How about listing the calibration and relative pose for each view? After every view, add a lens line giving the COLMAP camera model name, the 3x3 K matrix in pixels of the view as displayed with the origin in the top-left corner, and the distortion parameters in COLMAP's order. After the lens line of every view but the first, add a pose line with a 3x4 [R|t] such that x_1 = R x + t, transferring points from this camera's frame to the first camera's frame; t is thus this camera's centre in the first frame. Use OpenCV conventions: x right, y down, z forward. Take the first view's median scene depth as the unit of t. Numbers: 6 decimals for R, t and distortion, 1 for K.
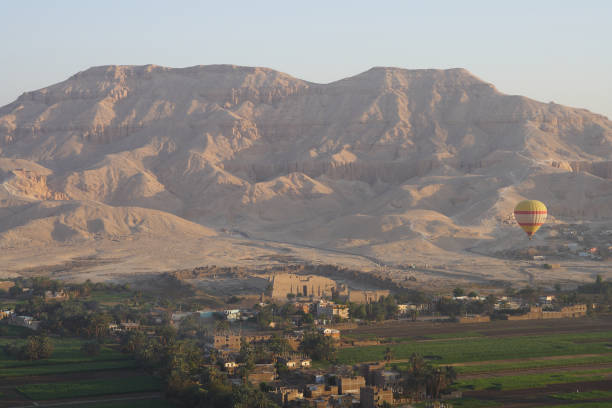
lens RADIAL K [[1349.4, 0, 306.0], [0, 1349.4, 204.0], [0, 0, 1]] dist [0.221108, 0.371384]
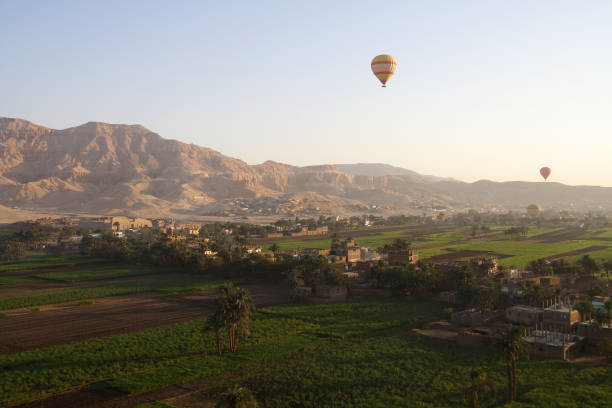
lens RADIAL K [[663.4, 0, 306.0], [0, 663.4, 204.0], [0, 0, 1]] dist [-0.027238, 0.196730]
pose [[0.909809, -0.004814, 0.414999, -0.062177], [0.010539, 0.999878, -0.011506, 0.022618], [-0.414893, 0.014842, 0.909749, 0.113134]]
